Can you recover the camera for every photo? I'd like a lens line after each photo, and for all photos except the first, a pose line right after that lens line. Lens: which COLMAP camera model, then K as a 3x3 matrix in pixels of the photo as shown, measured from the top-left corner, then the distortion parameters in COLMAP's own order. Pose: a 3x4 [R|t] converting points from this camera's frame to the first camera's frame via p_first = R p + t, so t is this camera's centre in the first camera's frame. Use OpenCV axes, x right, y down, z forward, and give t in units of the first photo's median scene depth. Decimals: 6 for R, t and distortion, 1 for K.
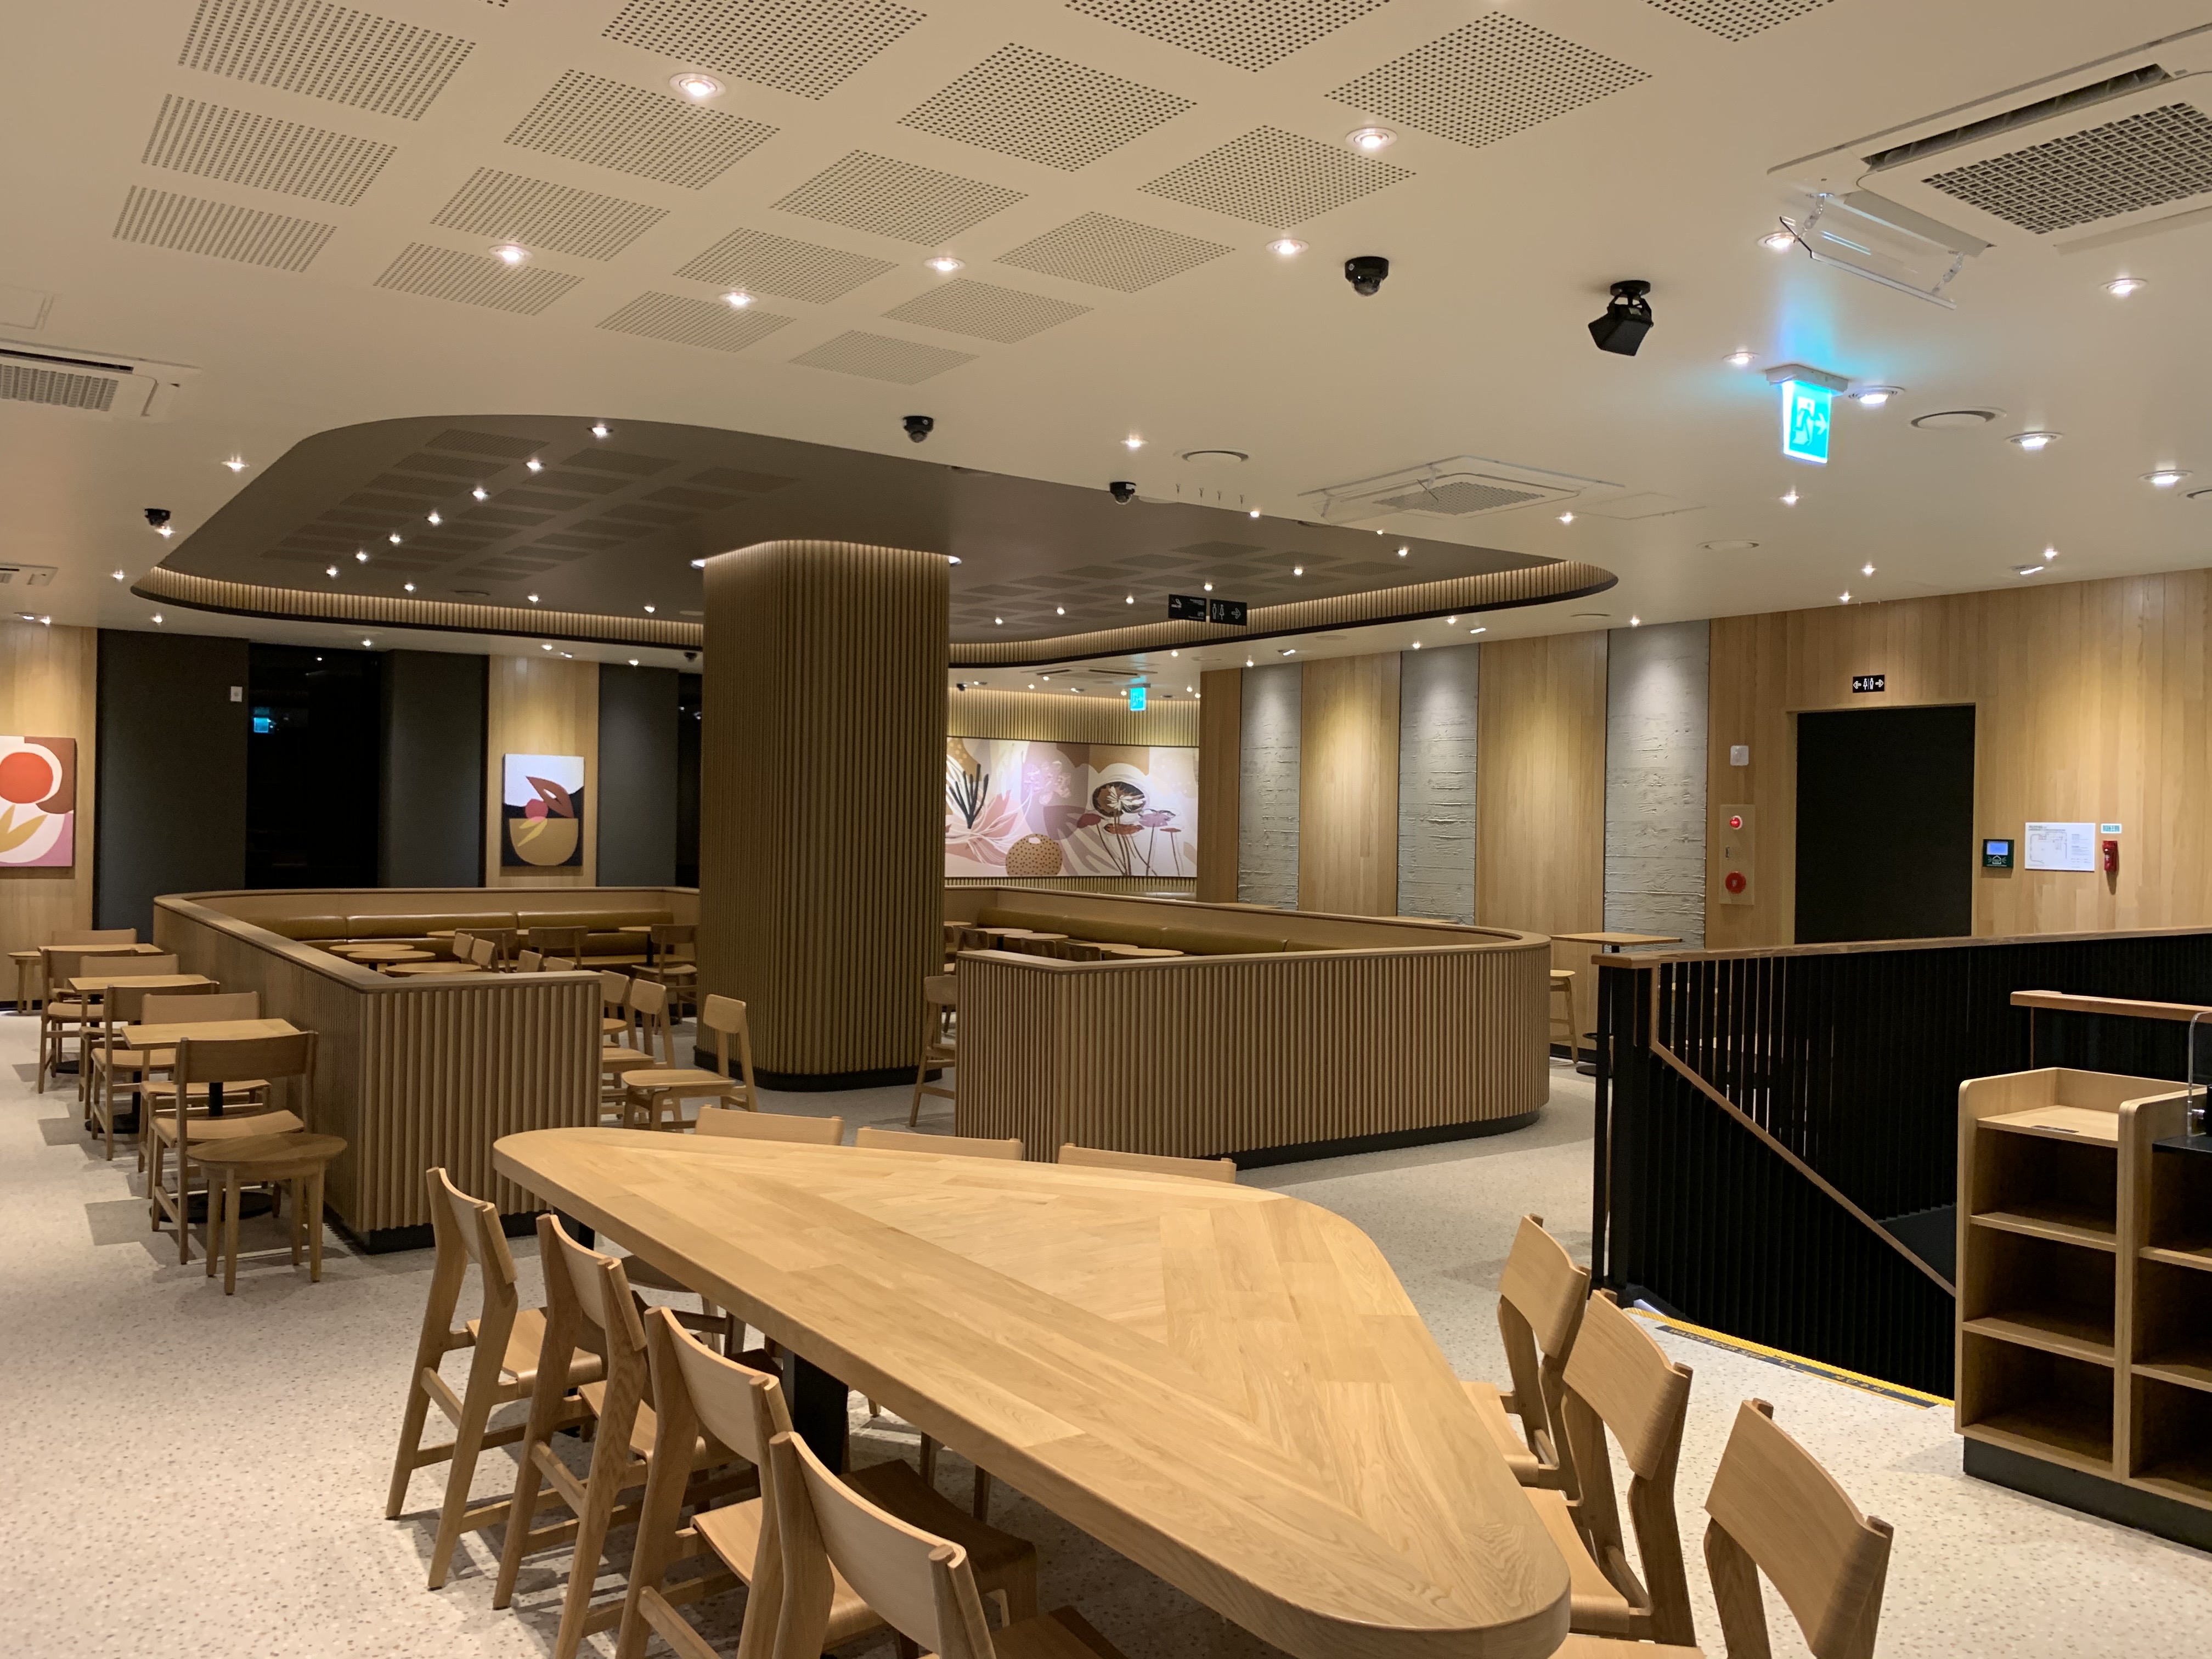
lens RADIAL K [[1685.7, 0, 1088.8], [0, 1685.7, 826.9], [0, 0, 1]] dist [0.036639, -0.048371]
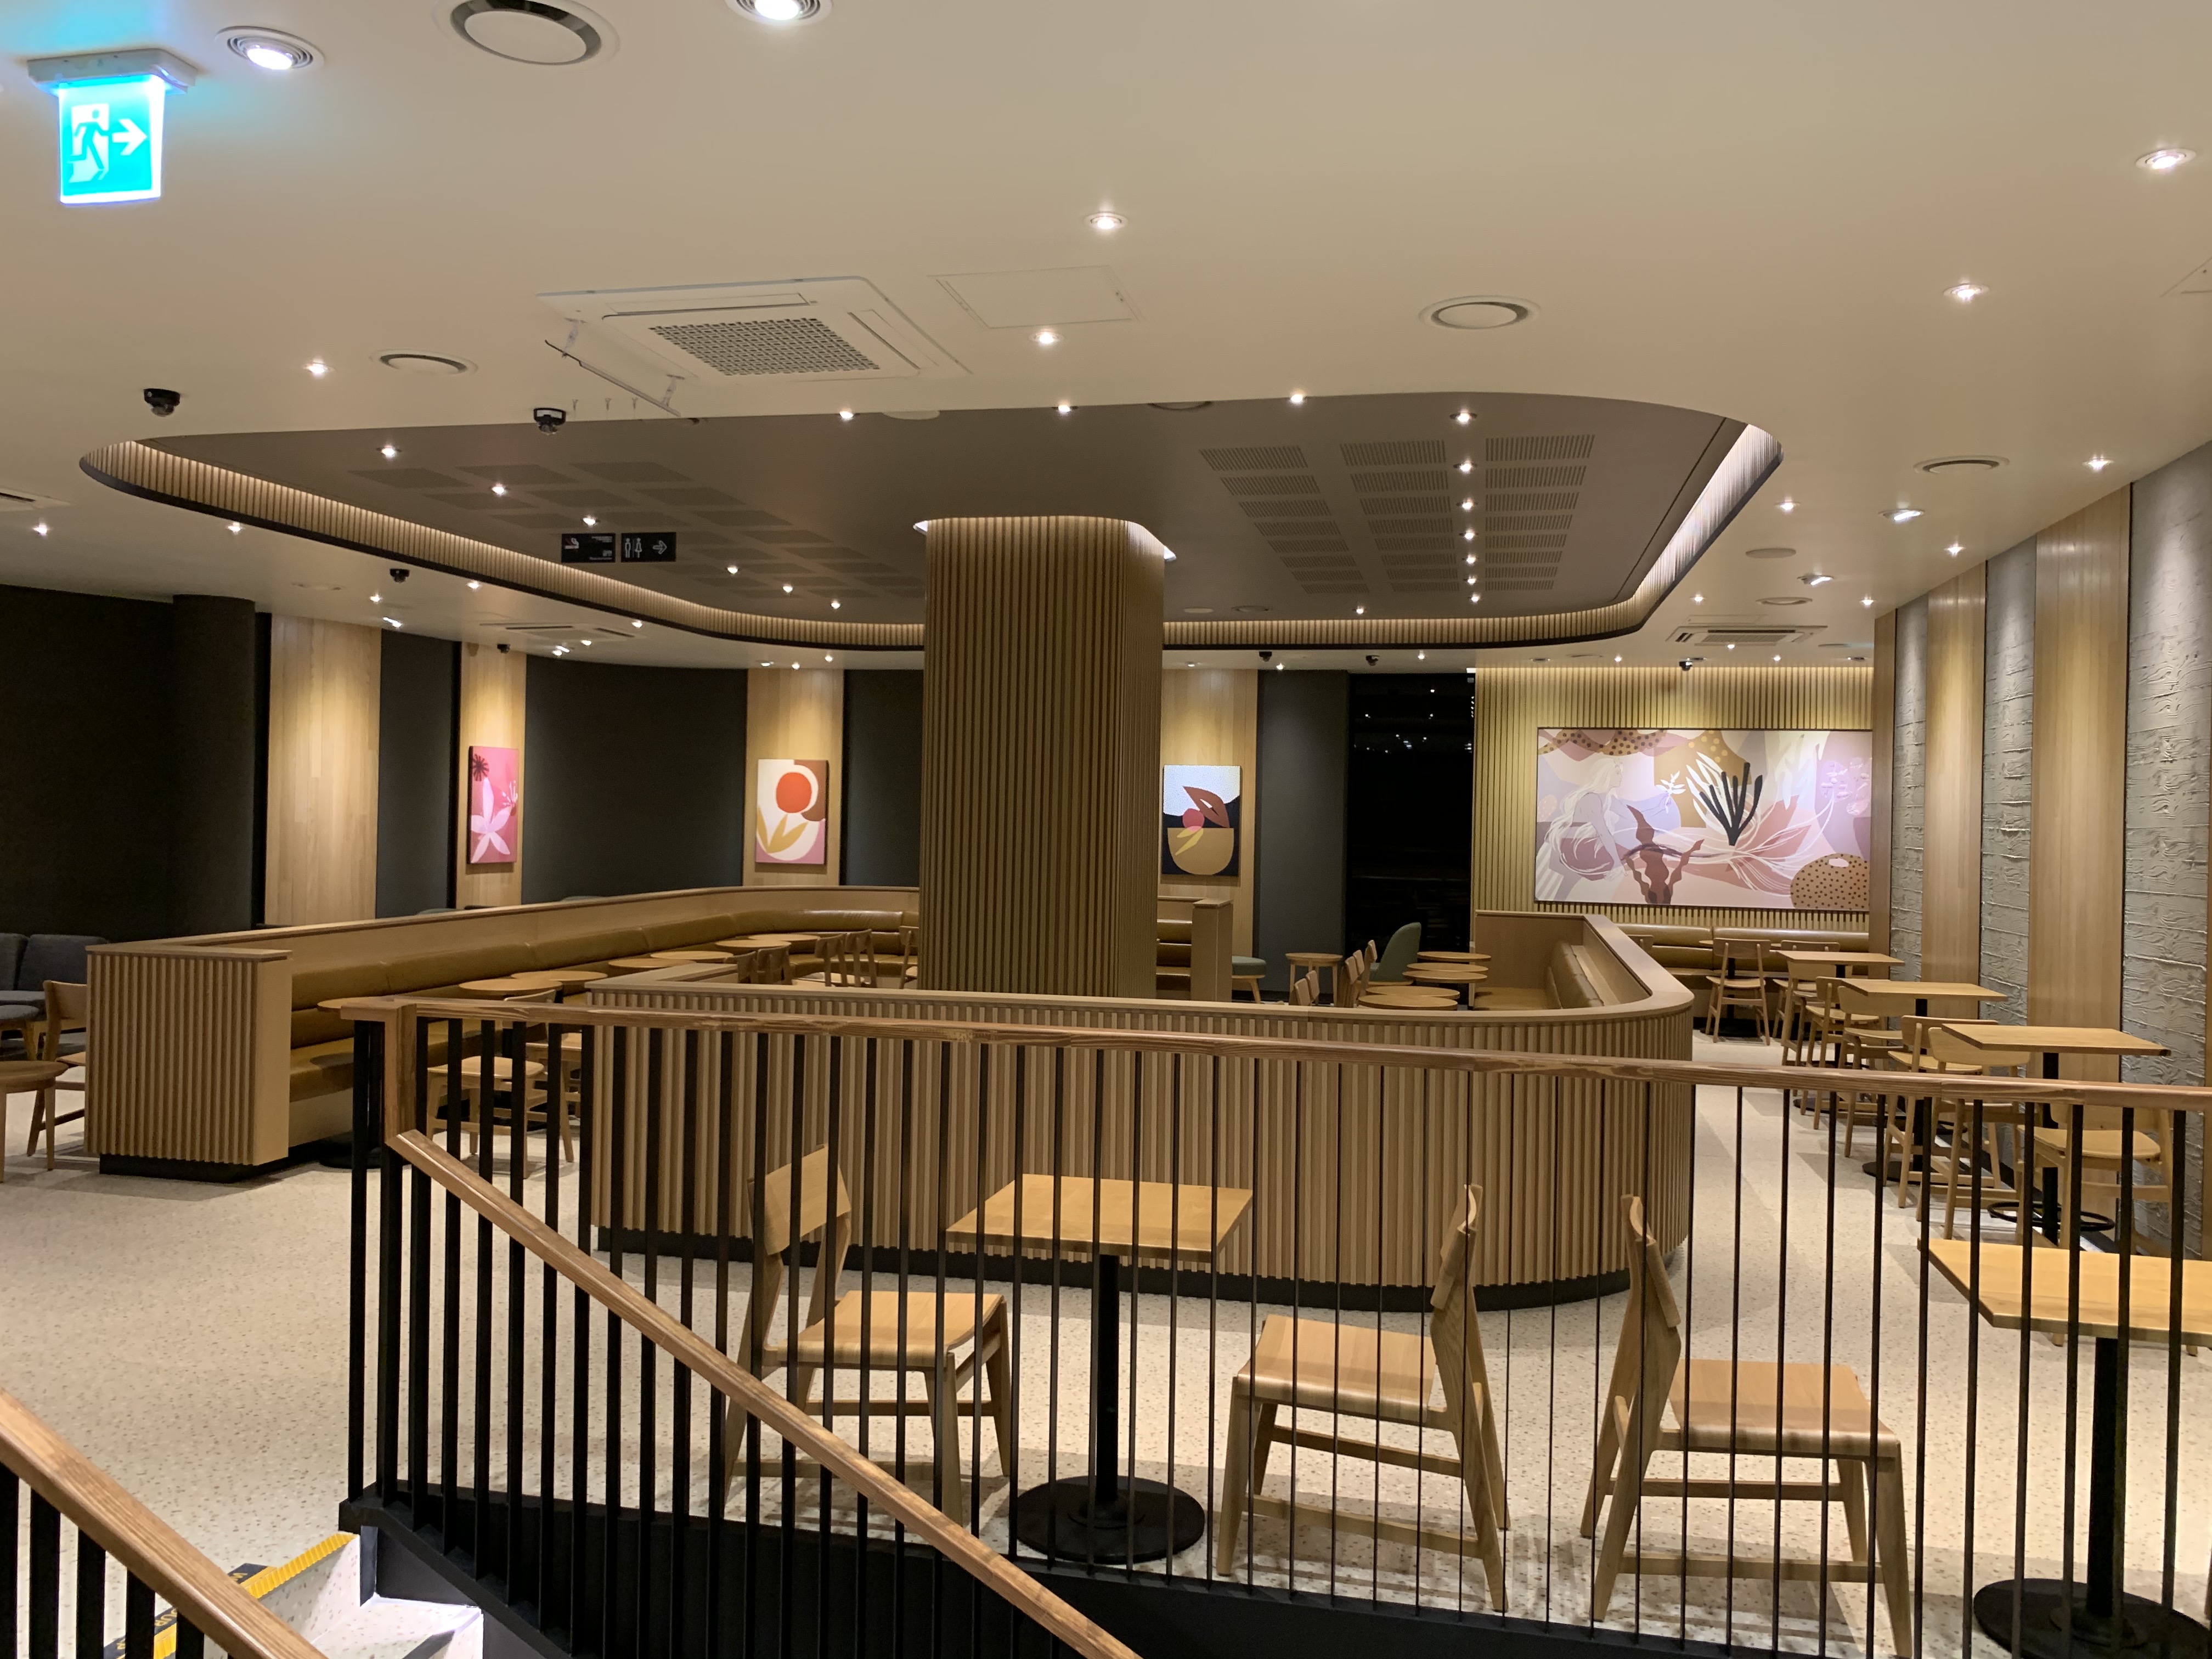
lens RADIAL K [[1685.7, 0, 1096.0], [0, 1685.7, 810.1], [0, 0, 1]] dist [0.036639, -0.048371]
pose [[0.651816, -0.007412, -0.758341, 0.515542], [-0.013270, 0.999688, -0.021176, 0.008124], [0.758261, 0.023866, 0.651515, 0.395842]]
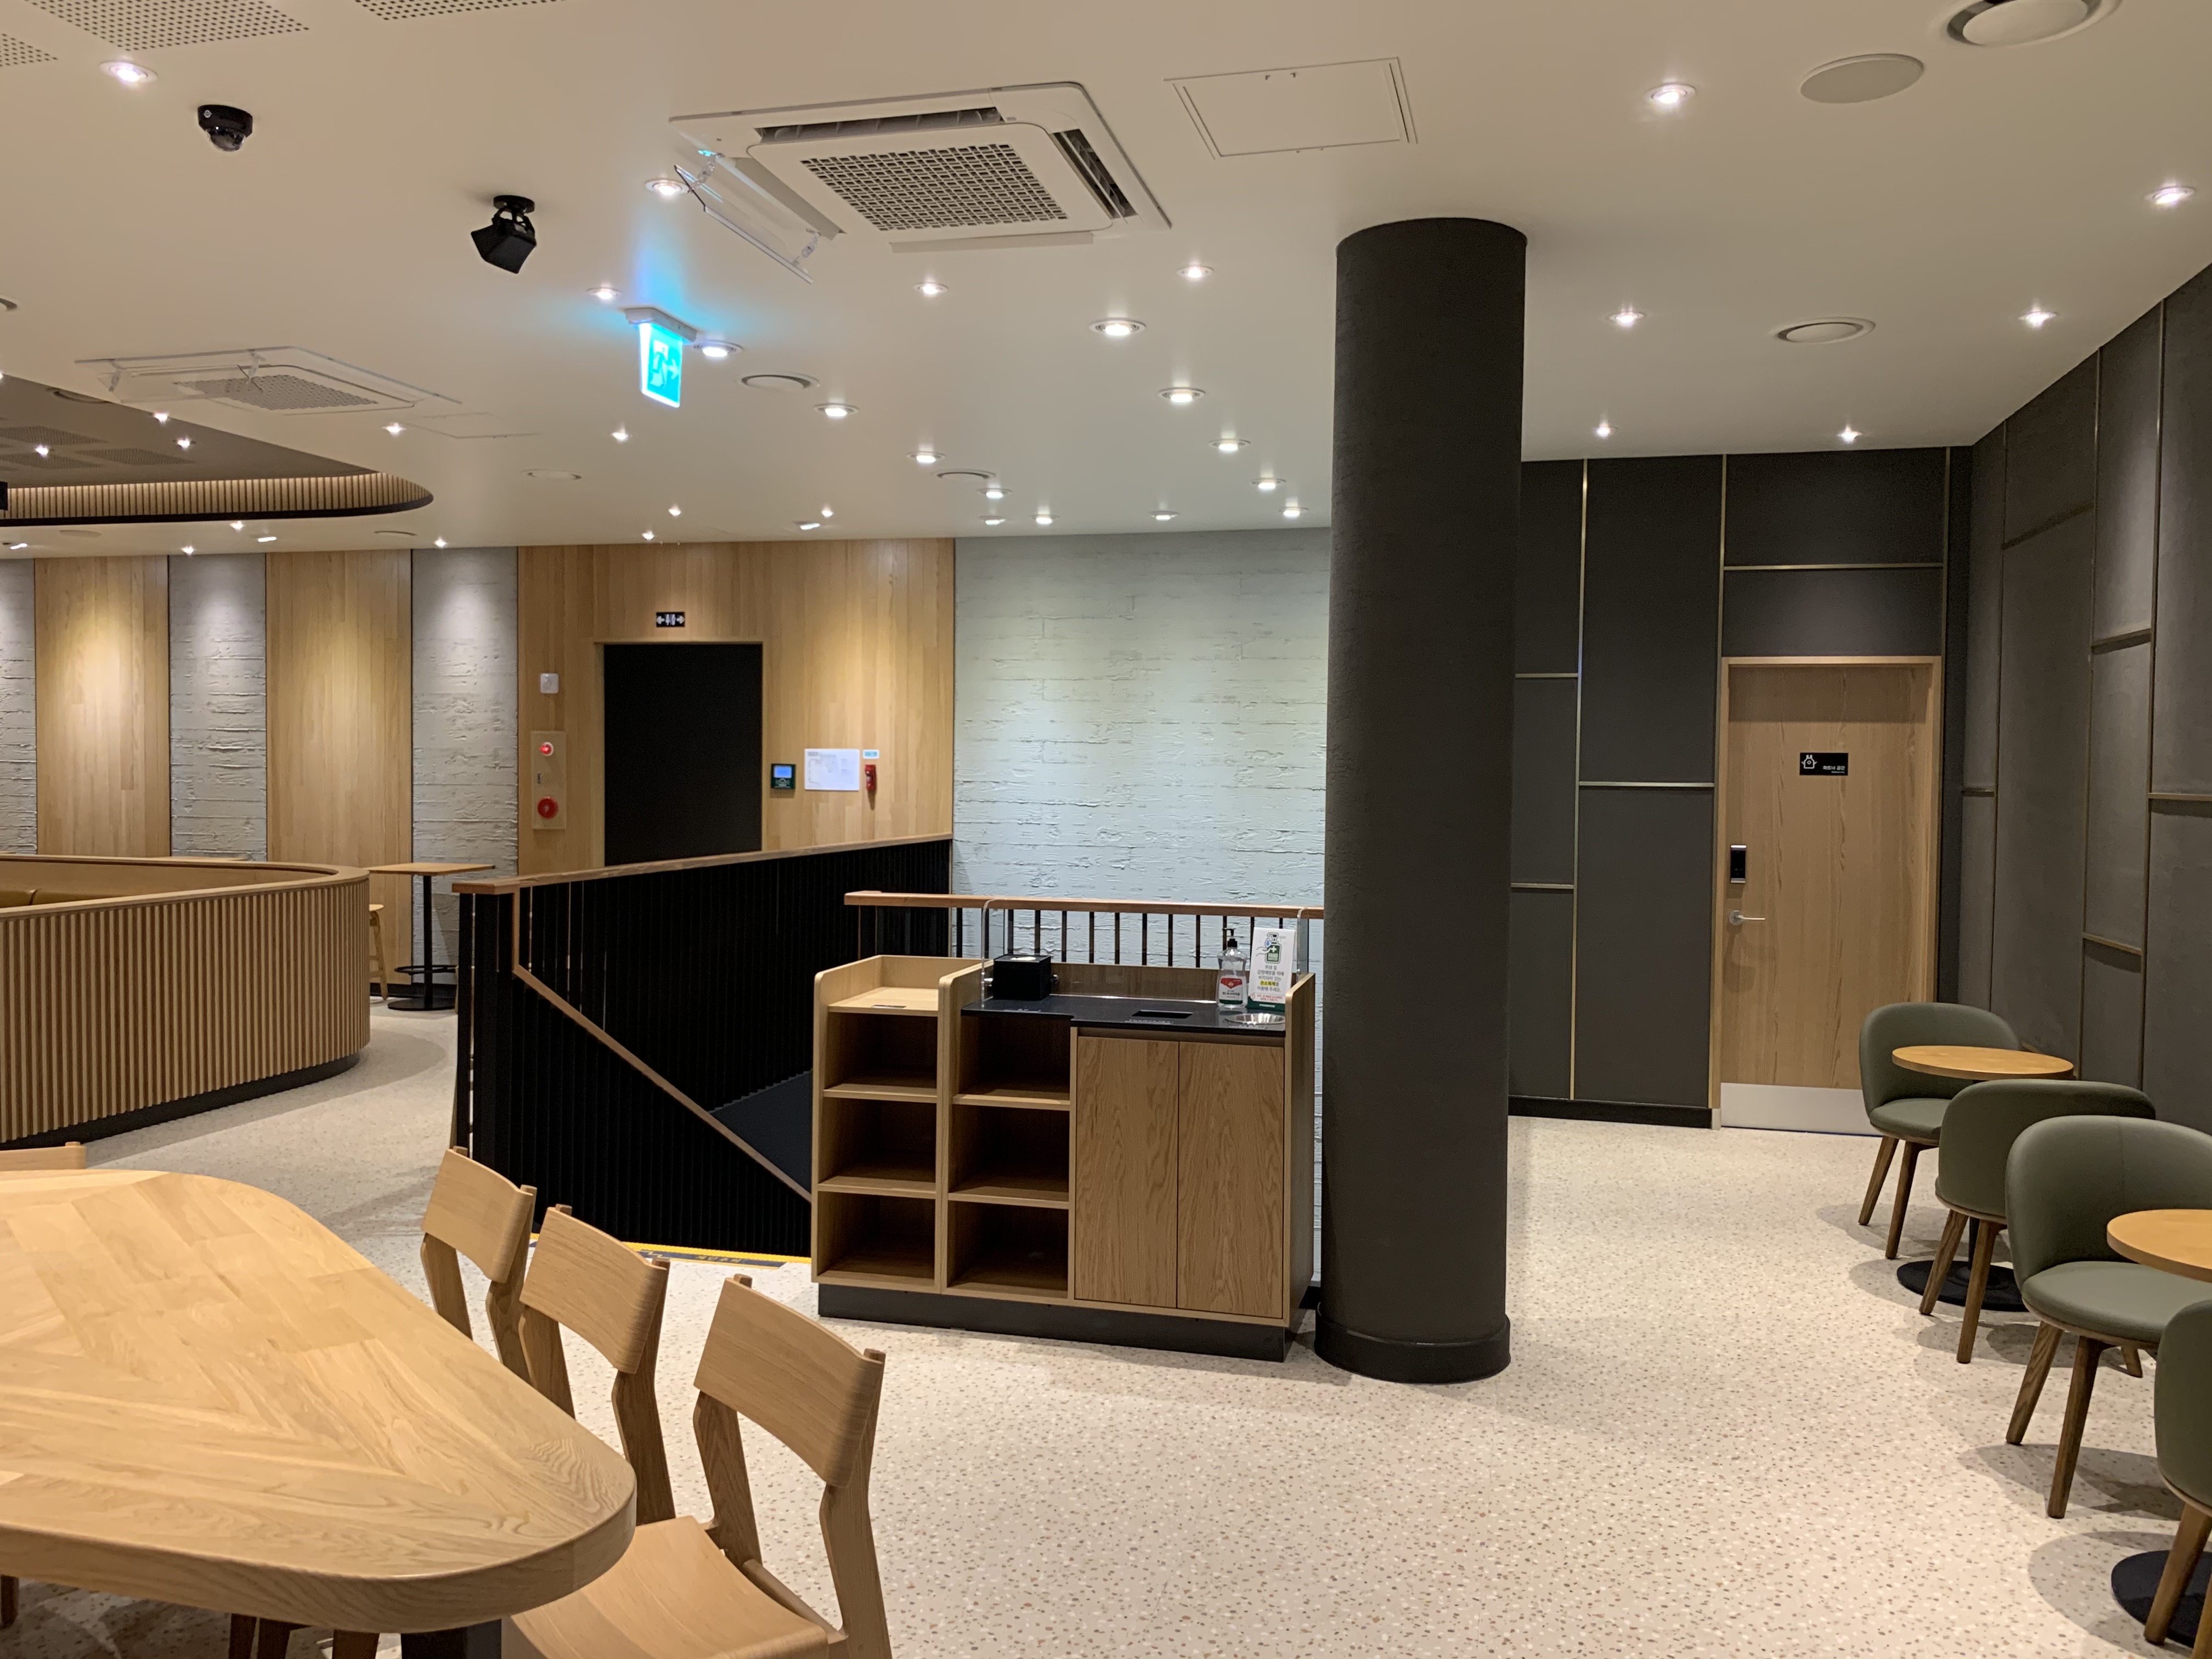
lens RADIAL K [[1685.7, 0, 1094.0], [0, 1685.7, 823.4], [0, 0, 1]] dist [0.036639, -0.048371]
pose [[0.768949, -0.029738, 0.638618, -0.022467], [0.003871, 0.999116, 0.041865, 0.000920], [-0.639299, -0.029720, 0.768384, 0.005848]]
